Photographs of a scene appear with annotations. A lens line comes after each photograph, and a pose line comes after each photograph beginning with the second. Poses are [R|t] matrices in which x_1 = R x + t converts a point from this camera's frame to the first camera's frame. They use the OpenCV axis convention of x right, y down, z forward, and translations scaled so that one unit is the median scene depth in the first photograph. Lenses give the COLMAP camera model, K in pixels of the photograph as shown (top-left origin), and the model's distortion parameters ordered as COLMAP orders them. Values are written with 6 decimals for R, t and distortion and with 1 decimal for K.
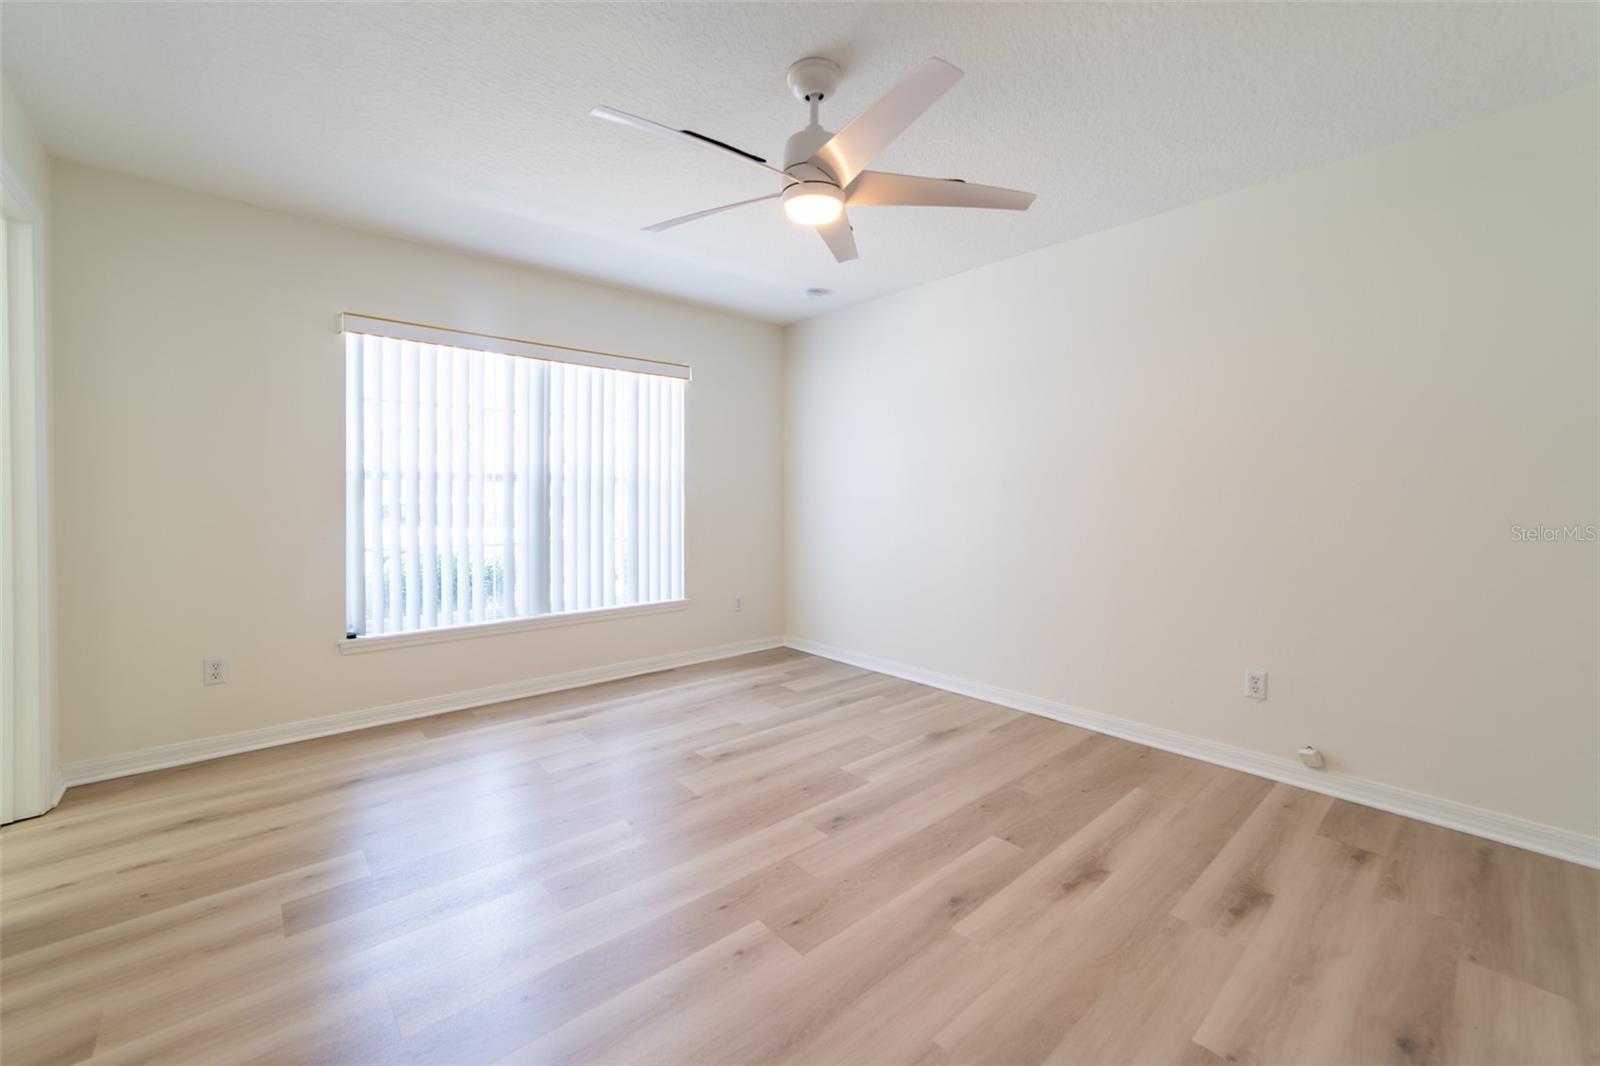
lens RADIAL K [[645.2, 0, 810.1], [0, 645.2, 495.7], [0, 0, 1]] dist [-0.008831, 0.000432]
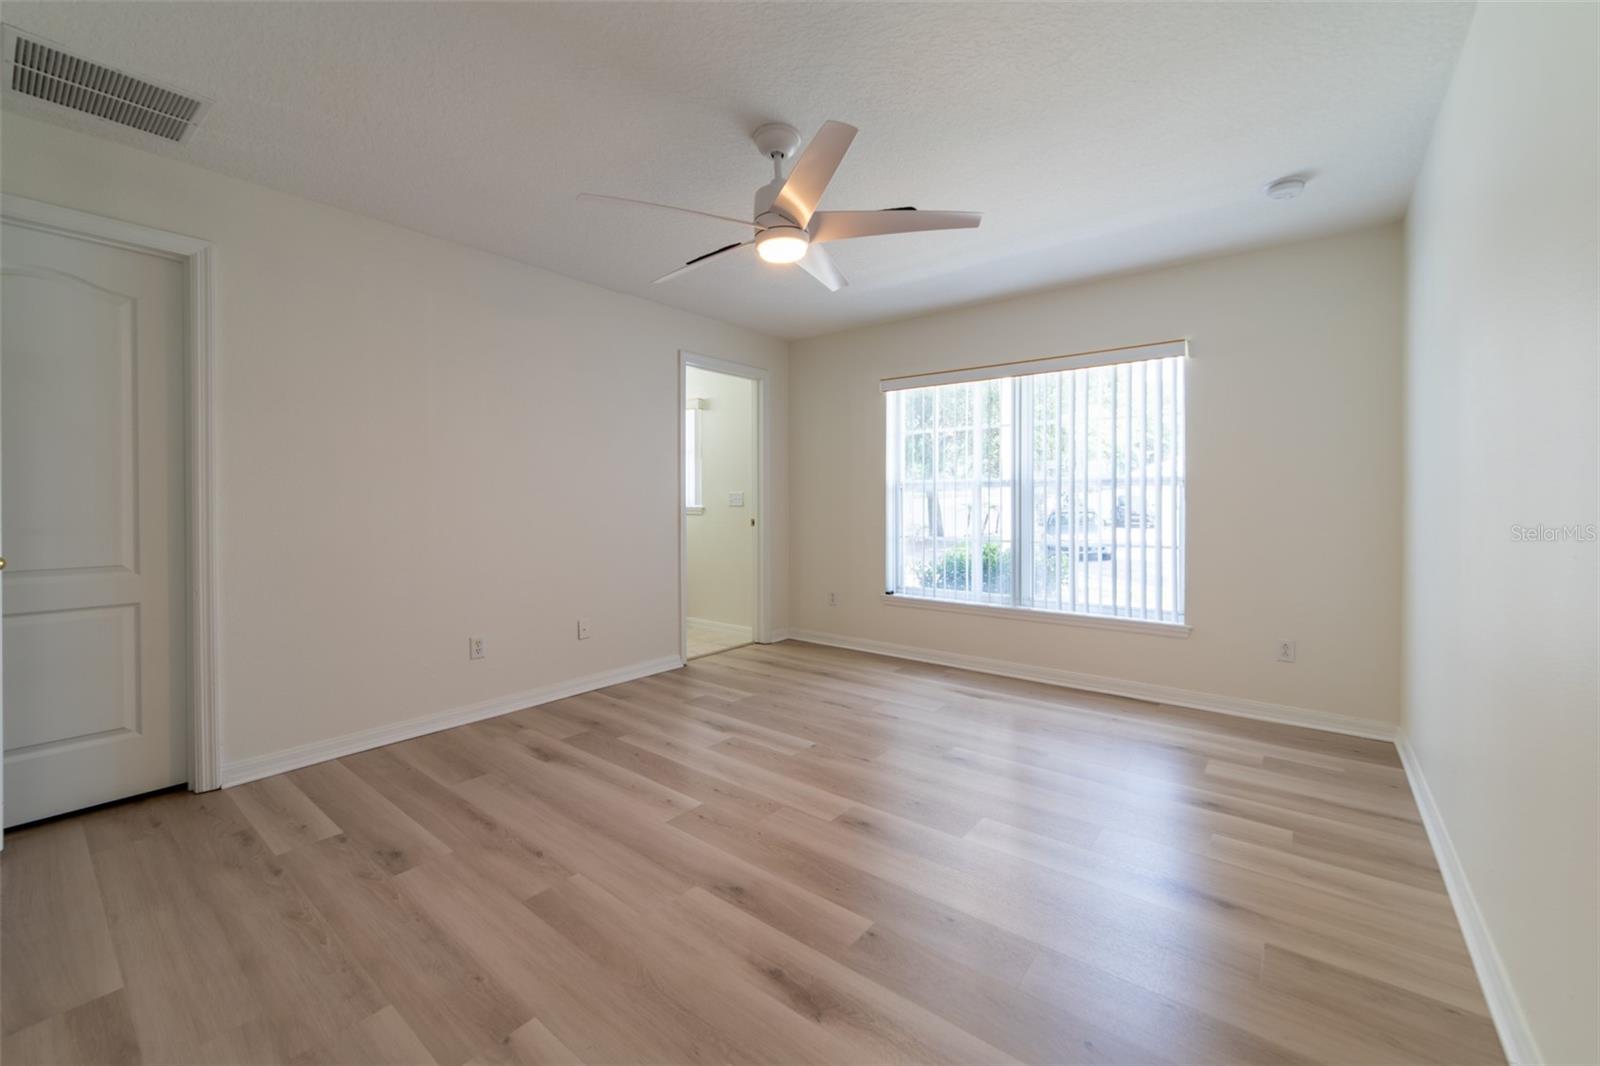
lens RADIAL K [[644.0, 0, 800.6], [0, 644.0, 505.3], [0, 0, 1]] dist [-0.007933, 0.000318]
pose [[0.159338, 0.003287, -0.987219, 0.946481], [0.004579, 0.999981, 0.004069, 0.007355], [0.987213, -0.005169, 0.159320, 0.706715]]
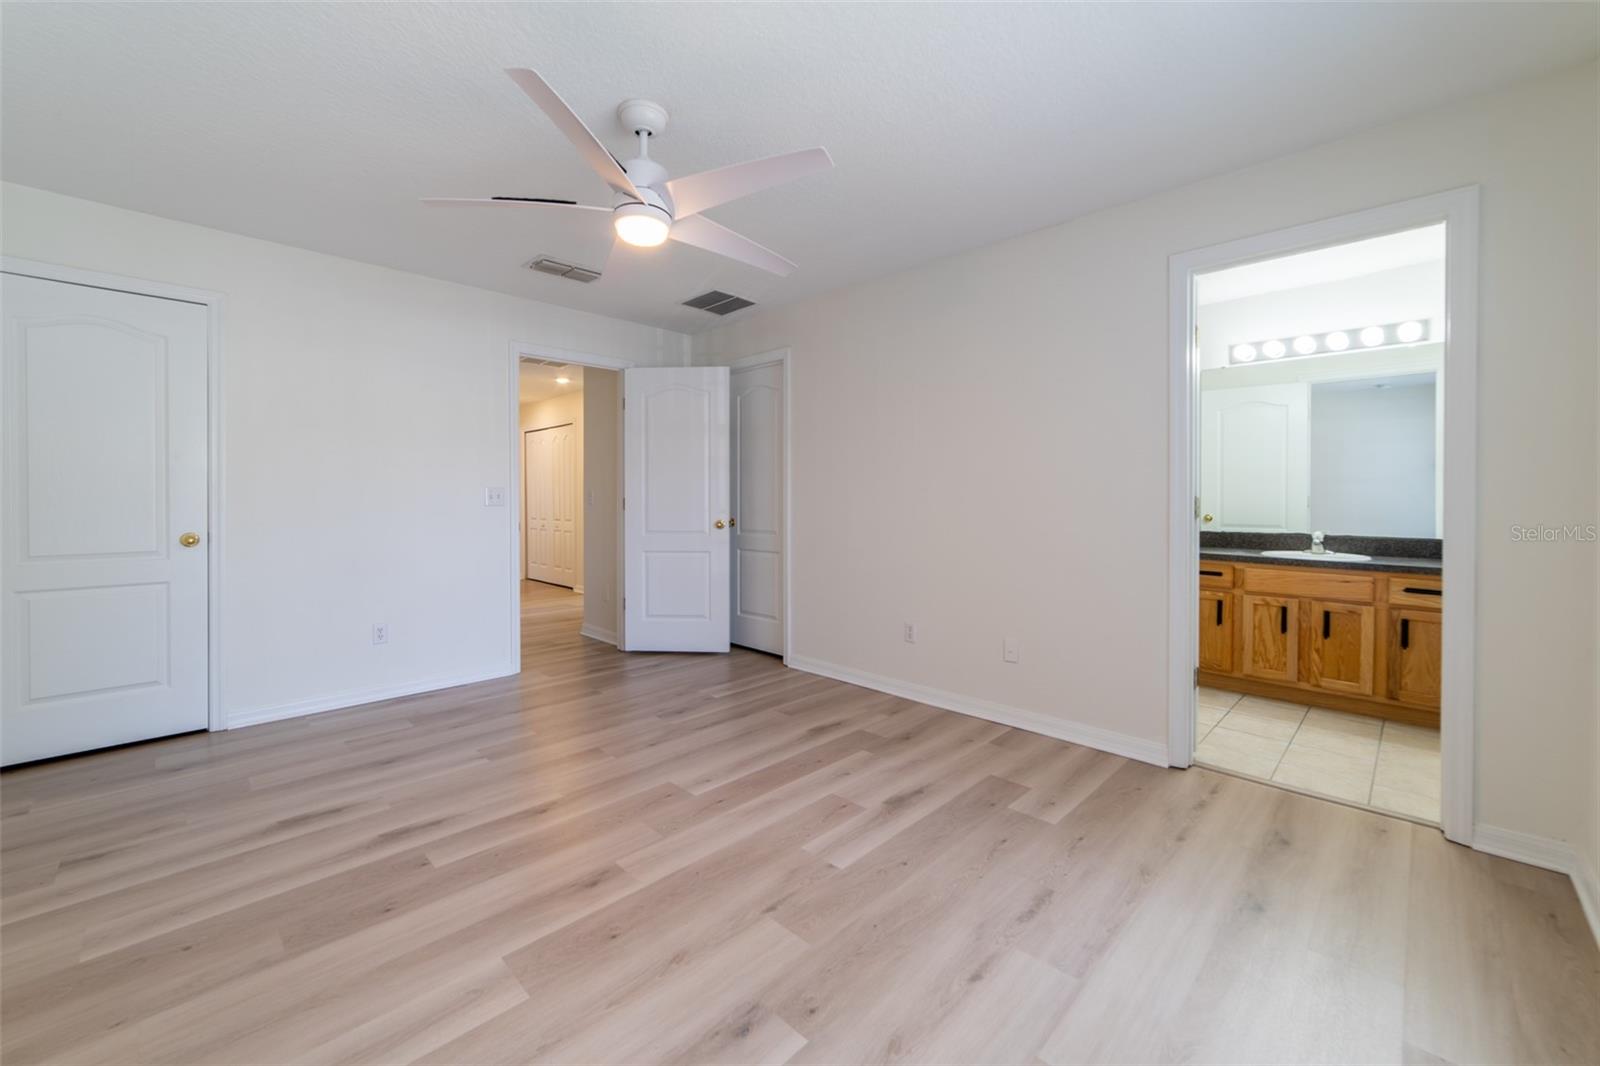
lens RADIAL K [[644.0, 0, 800.6], [0, 644.0, 505.3], [0, 0, 1]] dist [-0.007933, 0.000318]
pose [[-0.999077, -0.002210, -0.042908, -0.180809], [-0.002636, 0.999948, 0.009876, -0.003639], [0.042884, 0.009980, -0.999030, 1.744137]]
